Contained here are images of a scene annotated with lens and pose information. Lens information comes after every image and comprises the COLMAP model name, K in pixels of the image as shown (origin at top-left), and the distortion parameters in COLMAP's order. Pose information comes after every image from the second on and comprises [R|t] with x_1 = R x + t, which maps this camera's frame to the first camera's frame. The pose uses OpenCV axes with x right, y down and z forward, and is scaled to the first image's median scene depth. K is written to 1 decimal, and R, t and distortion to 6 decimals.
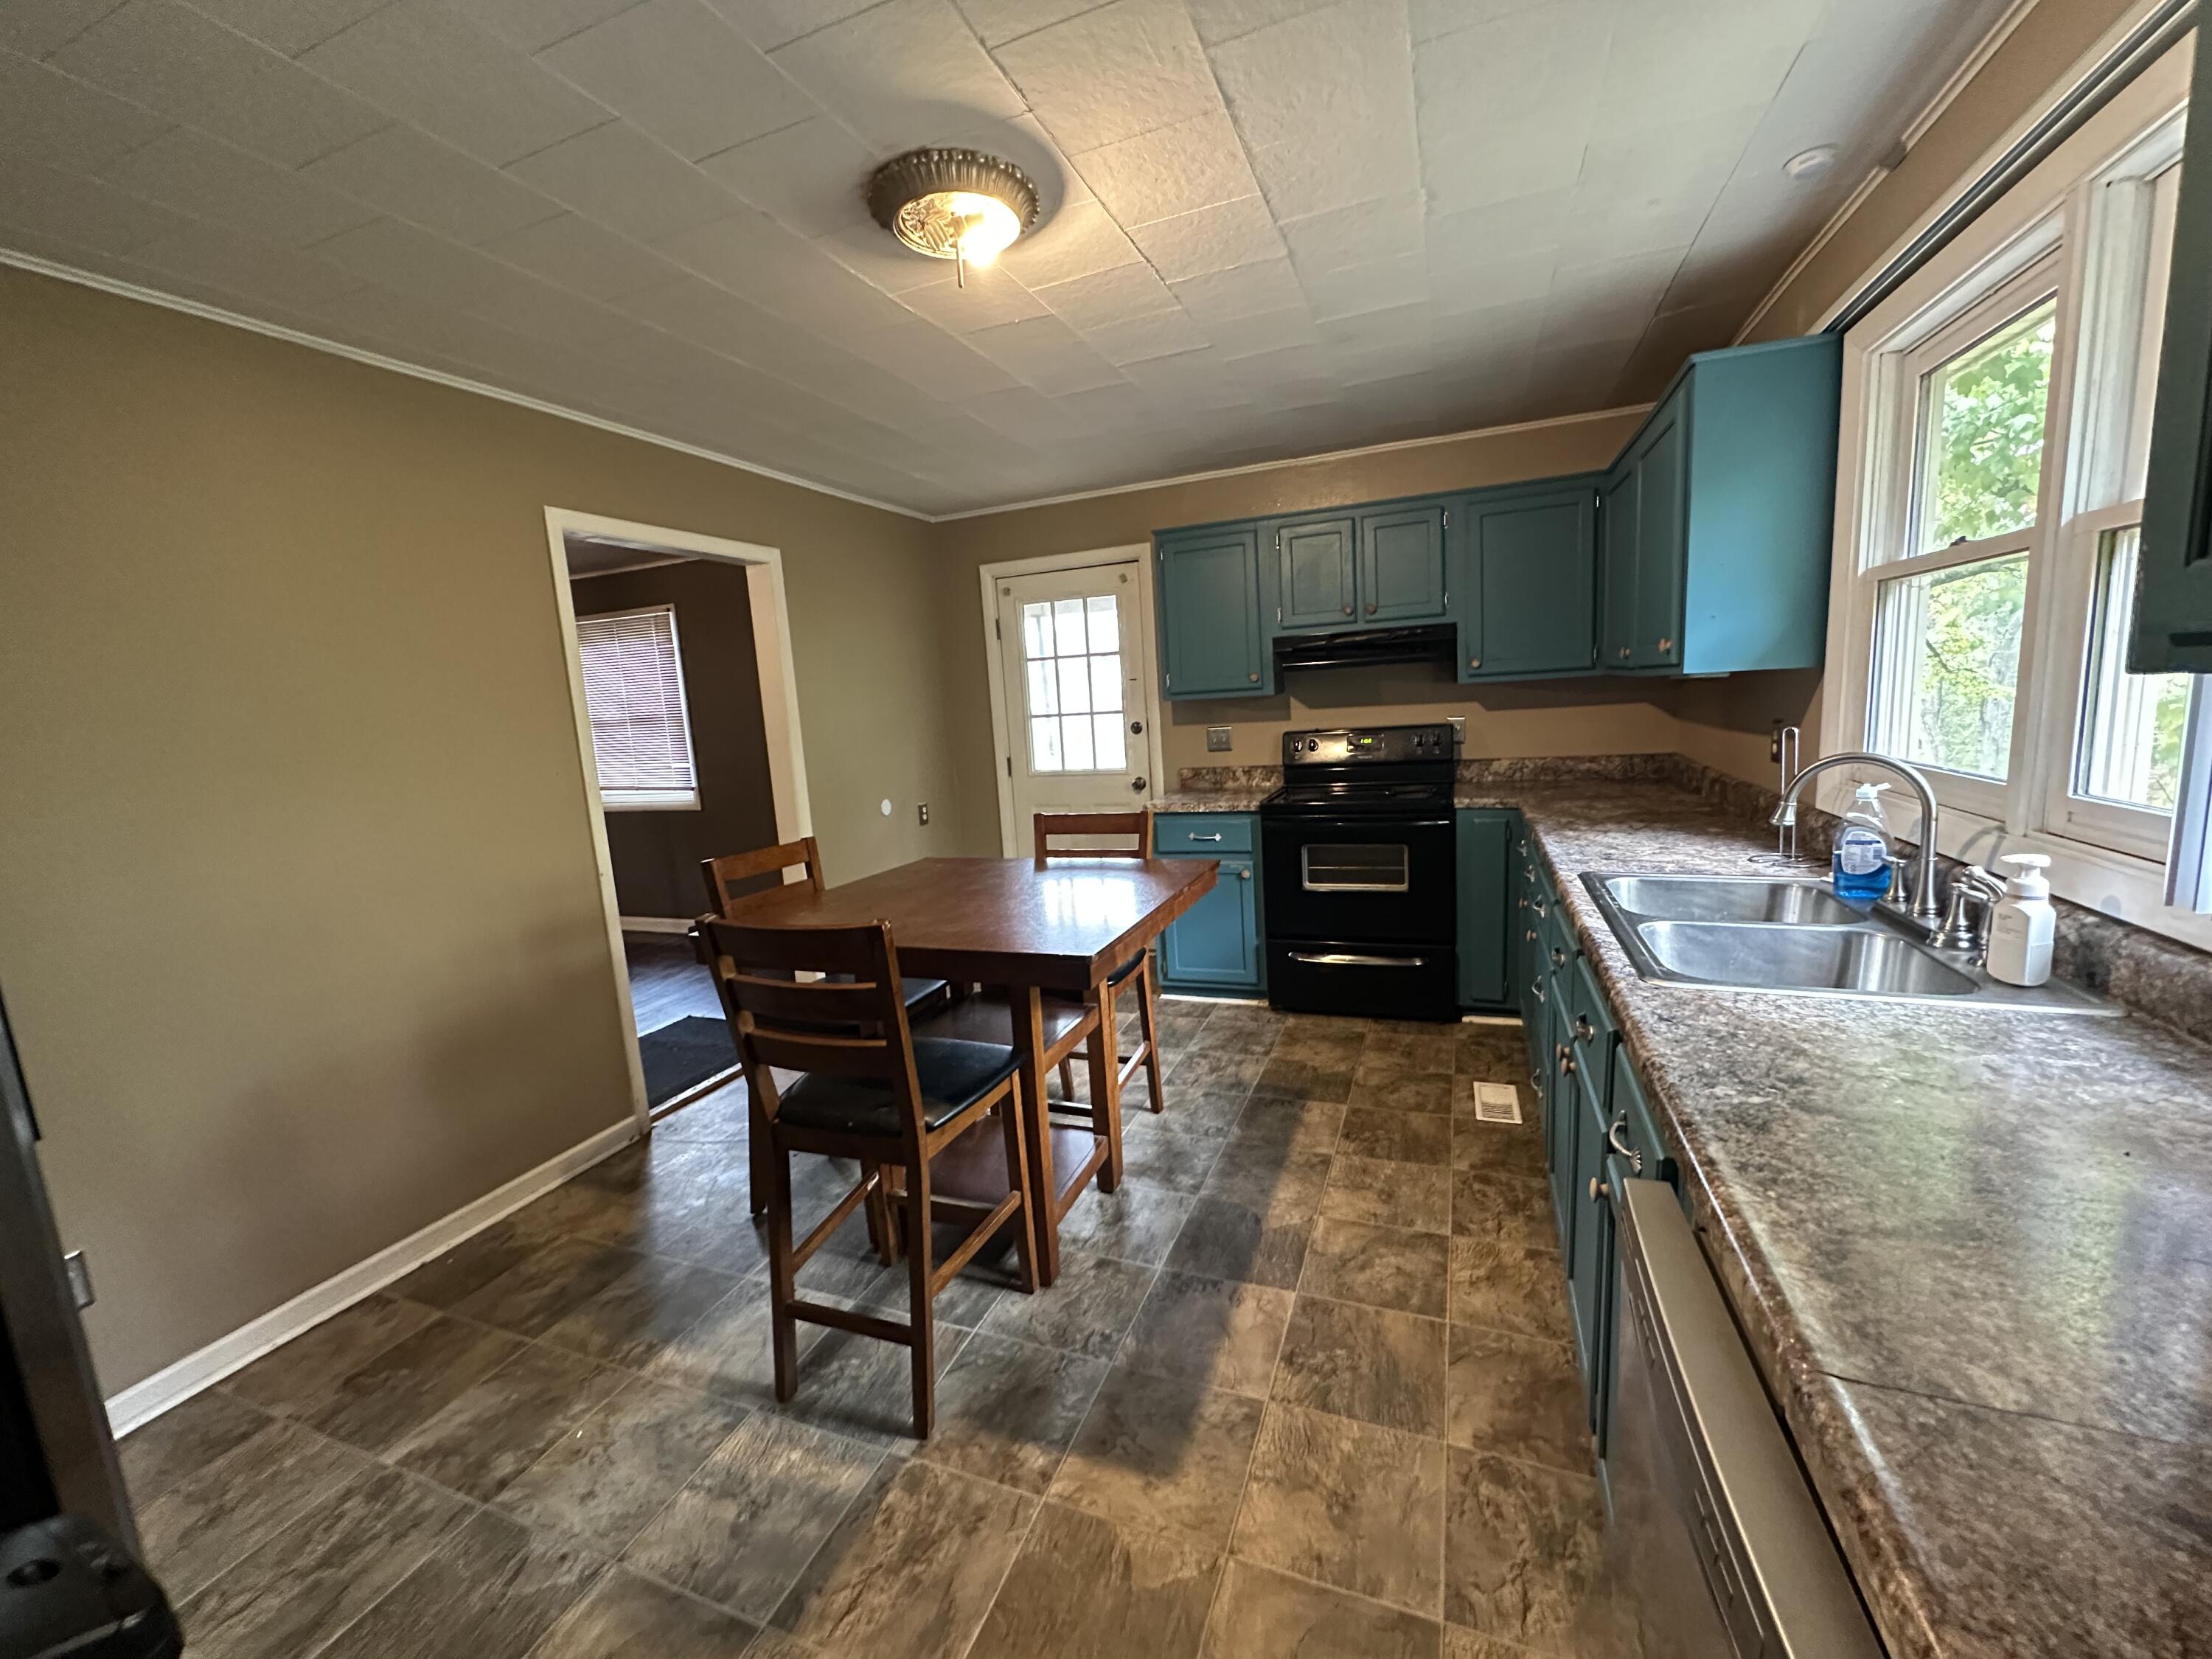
lens RADIAL K [[883.6, 0, 1103.3], [0, 883.6, 833.3], [0, 0, 1]] dist [-0.002814, 0.000881]
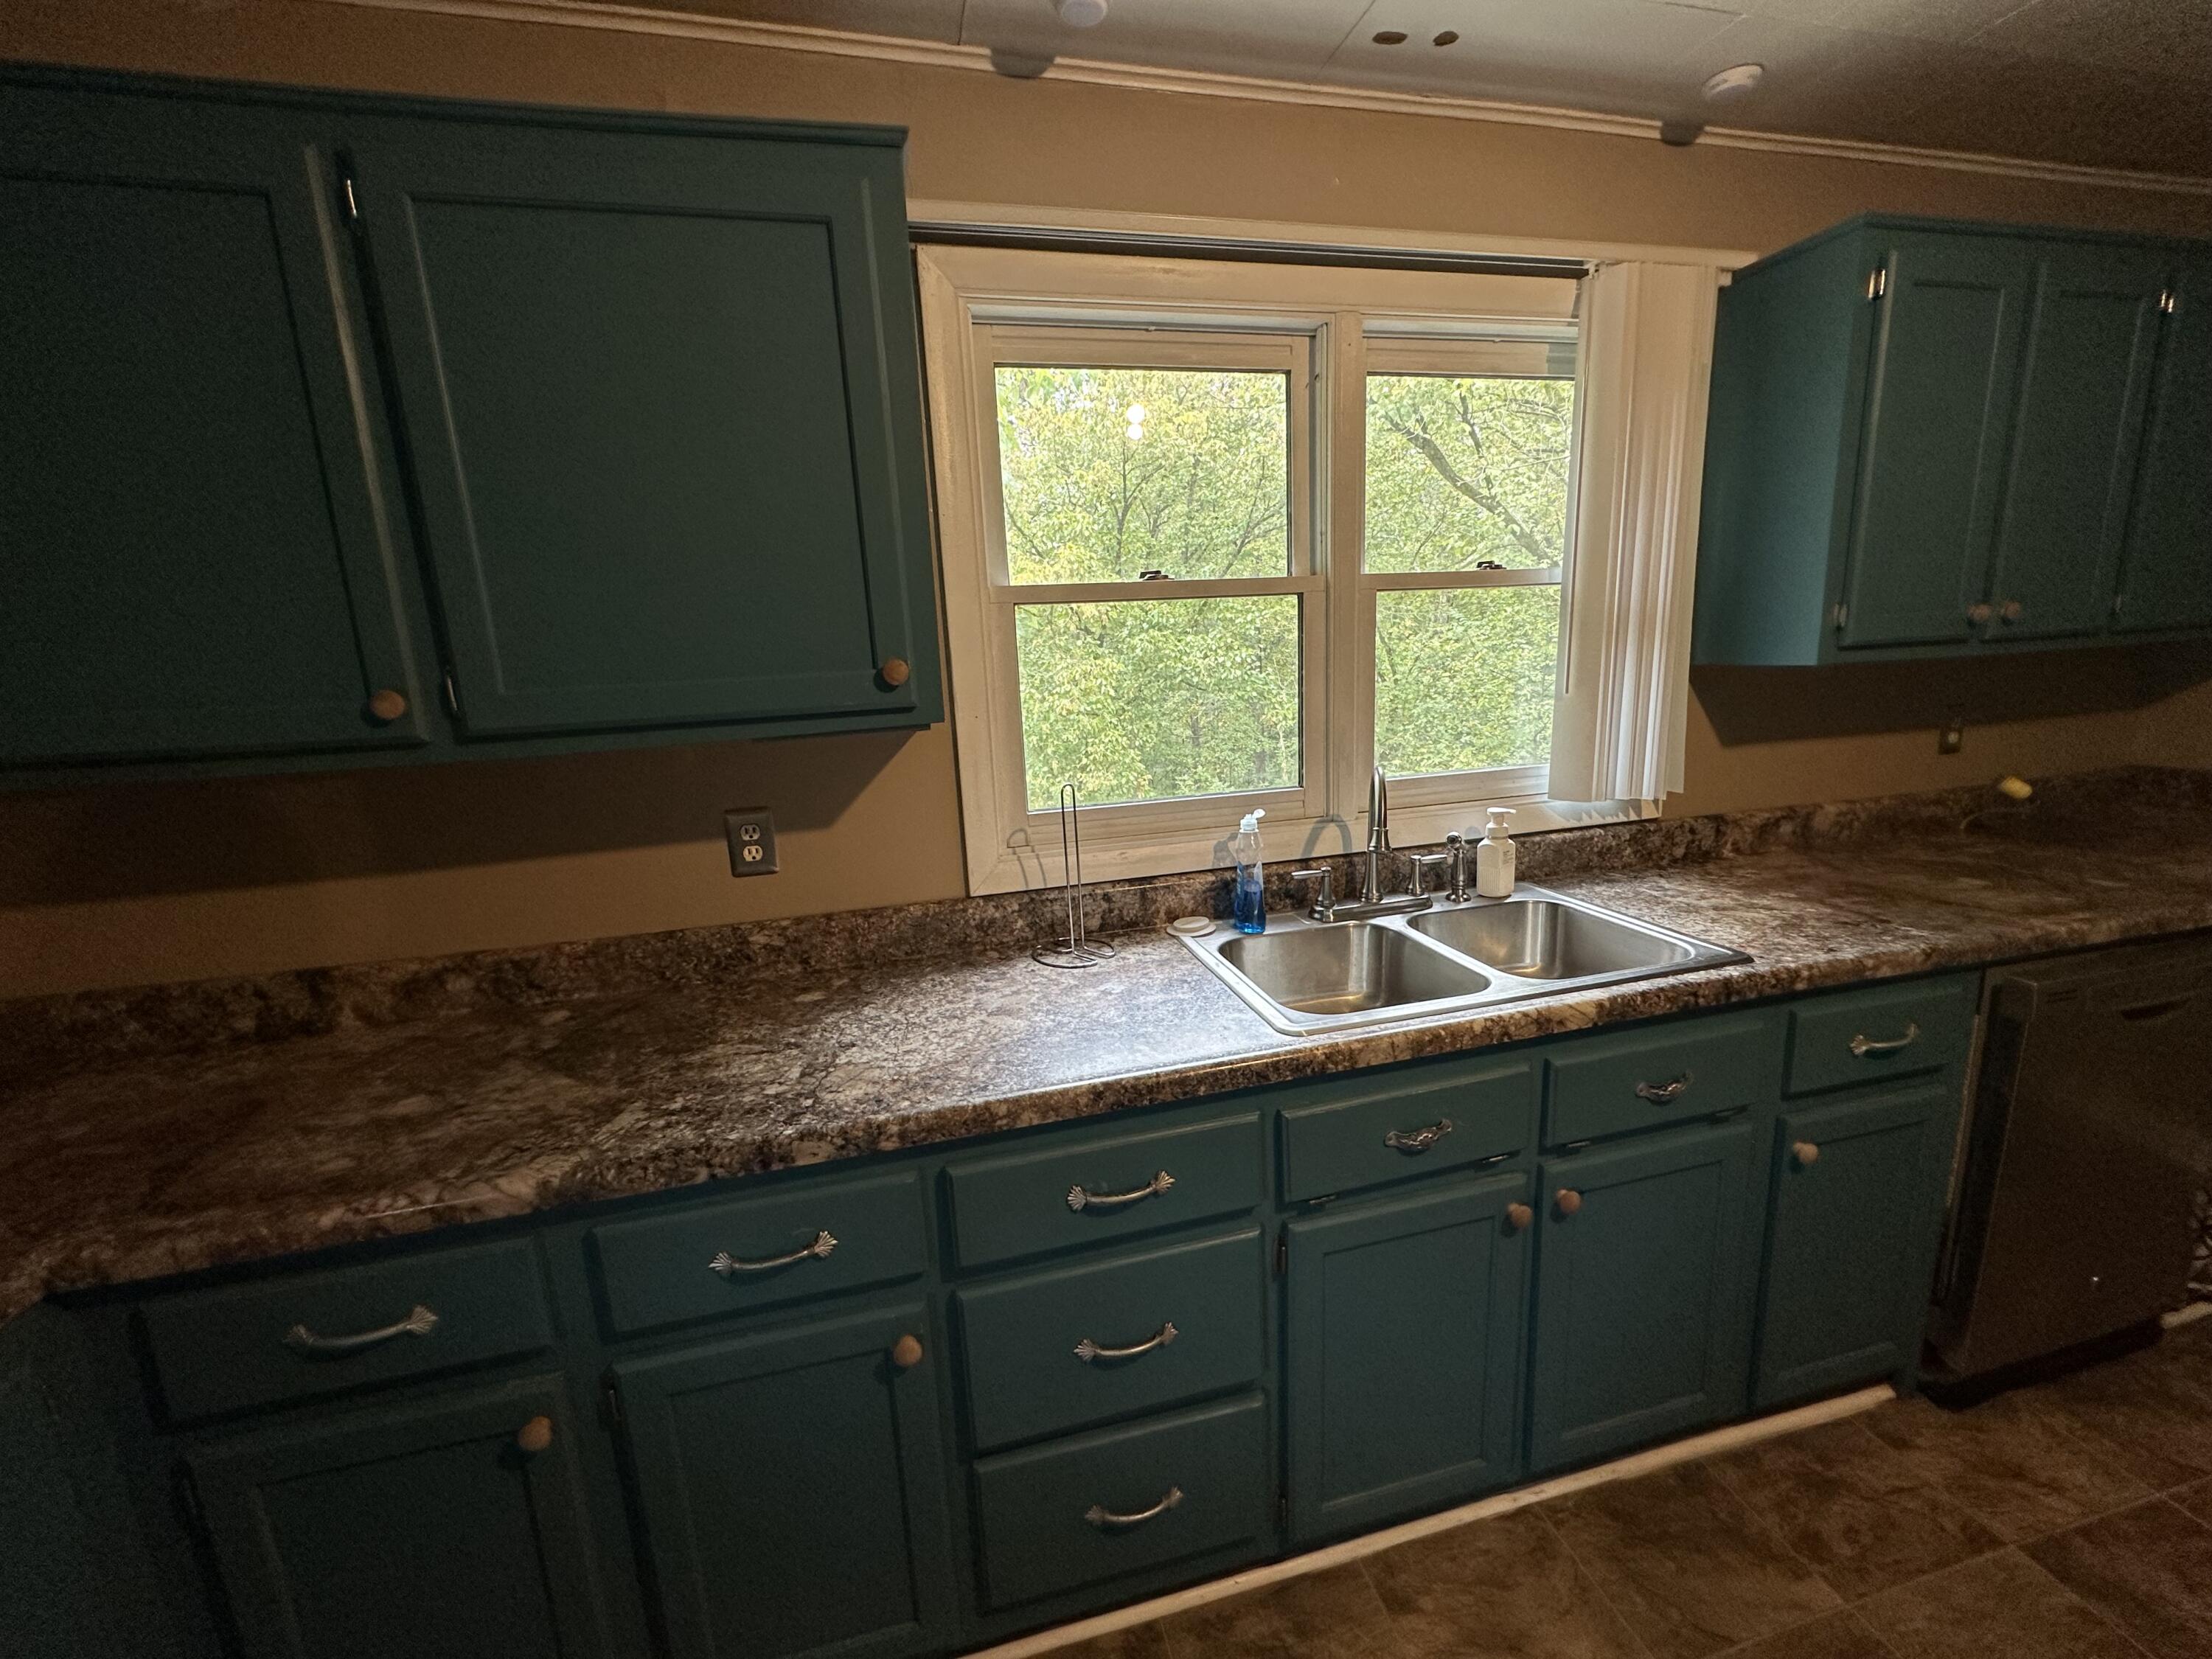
lens RADIAL K [[883.6, 0, 1105.7], [0, 883.6, 829.3], [0, 0, 1]] dist [-0.002814, 0.000881]
pose [[-0.576819, -0.078074, 0.813132, 0.089100], [0.208042, 0.948557, 0.238658, -0.162746], [-0.789936, 0.306828, -0.530903, 0.877069]]
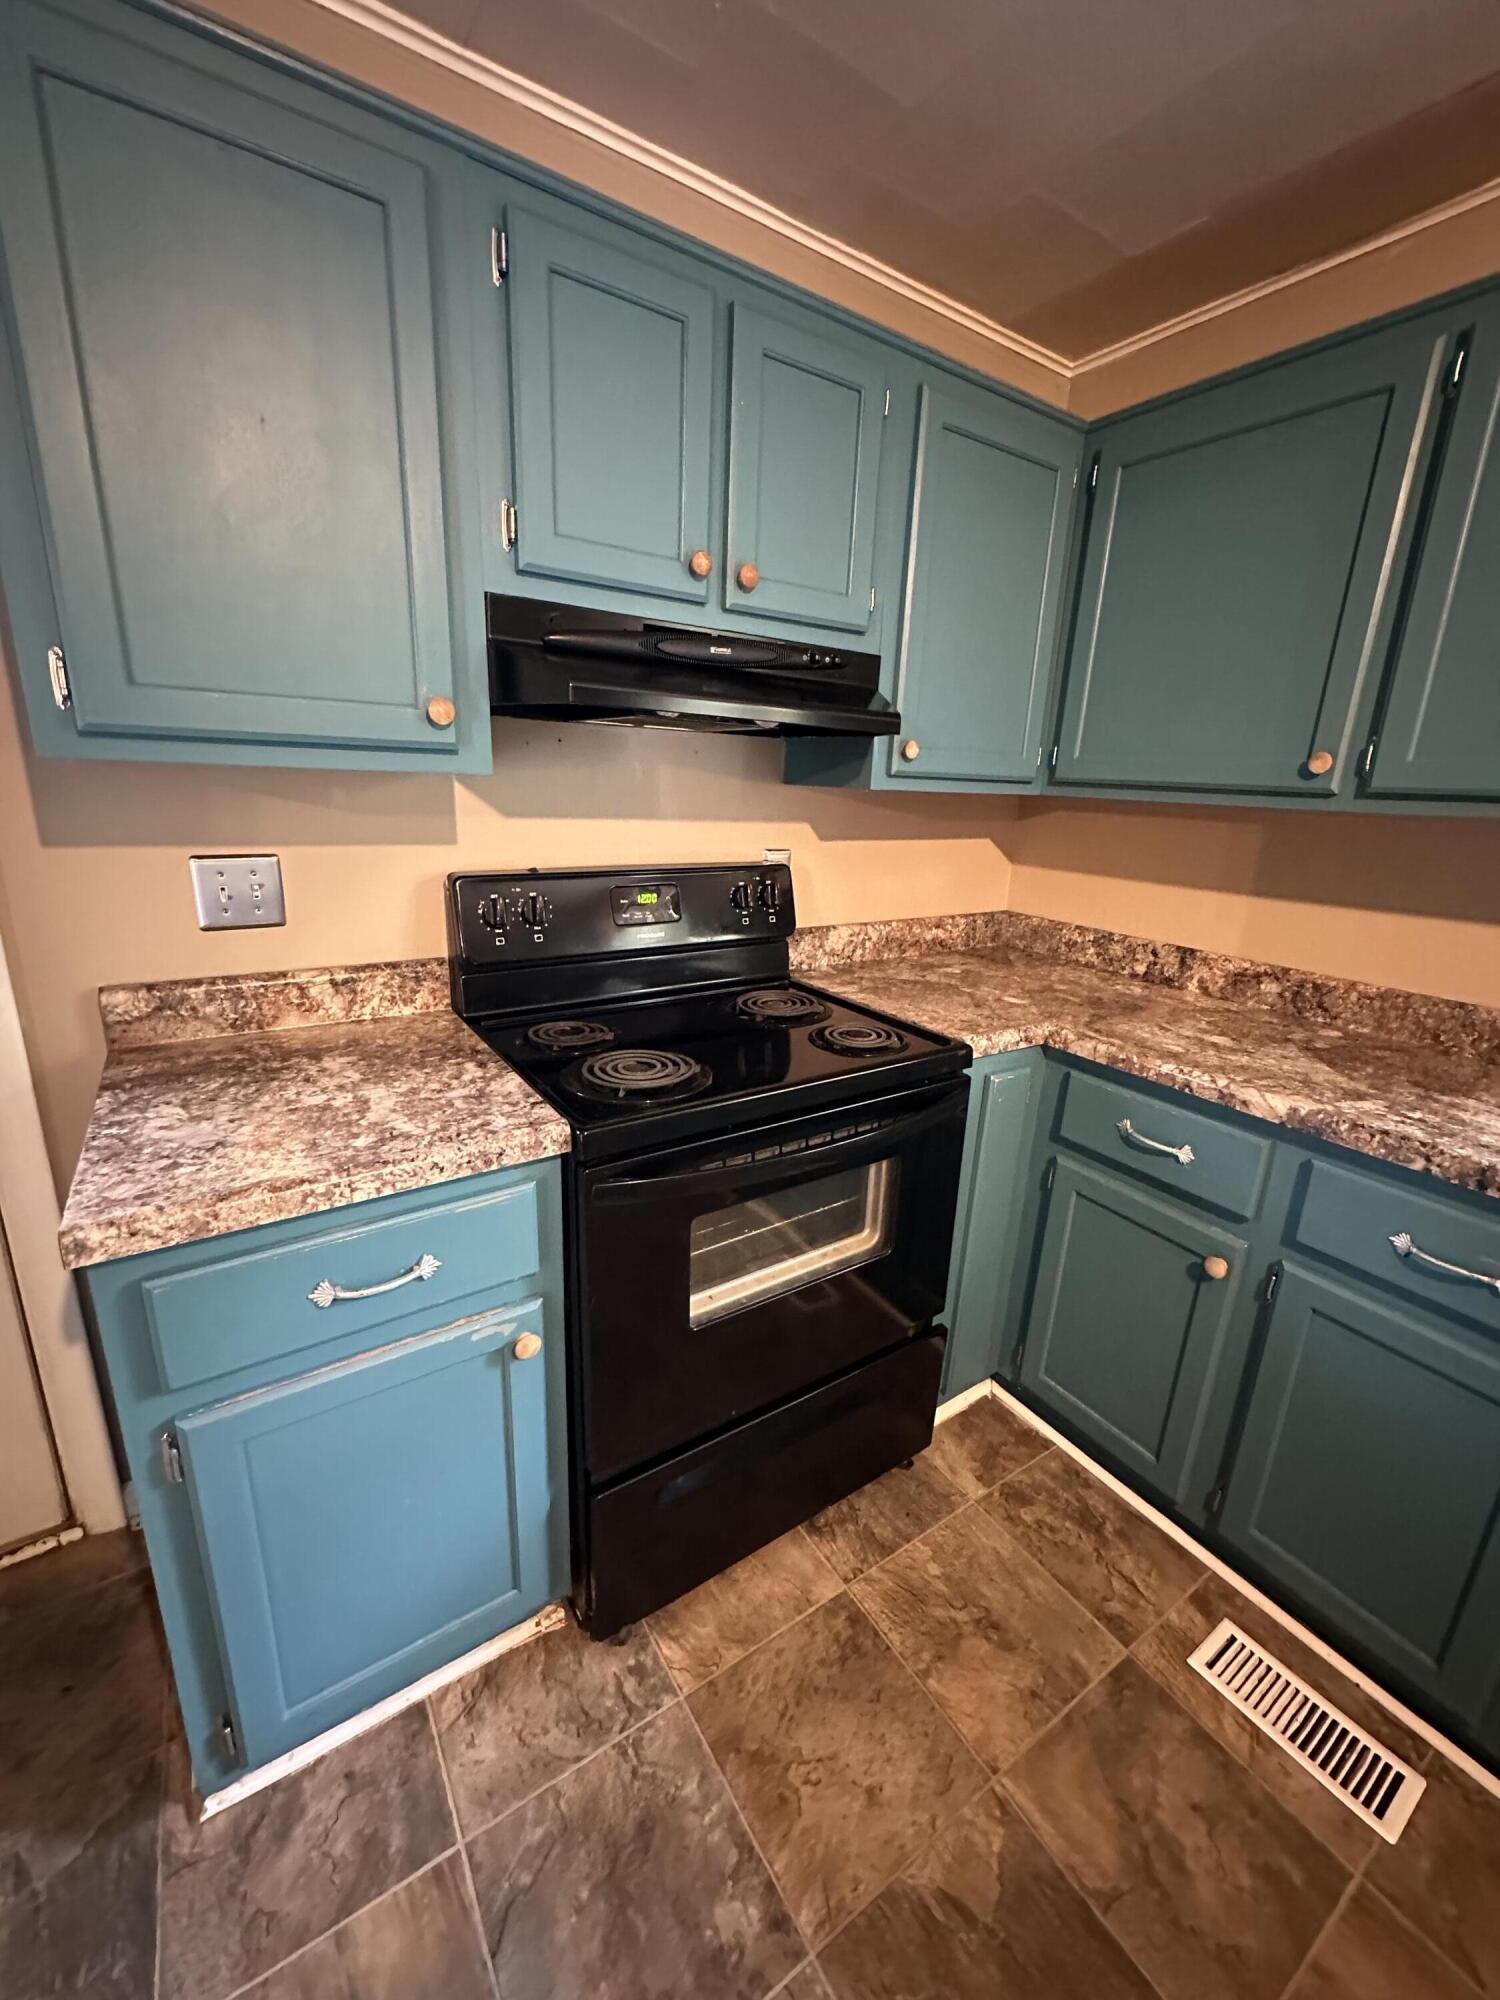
lens RADIAL K [[798.9, 0, 749.9], [0, 798.9, 997.0], [0, 0, 1]] dist [-0.002814, 0.000881]
pose [[0.567760, -0.133579, 0.812284, -0.012176], [0.050744, 0.990549, 0.127426, -0.130009], [-0.821628, -0.031129, 0.569173, 0.904398]]
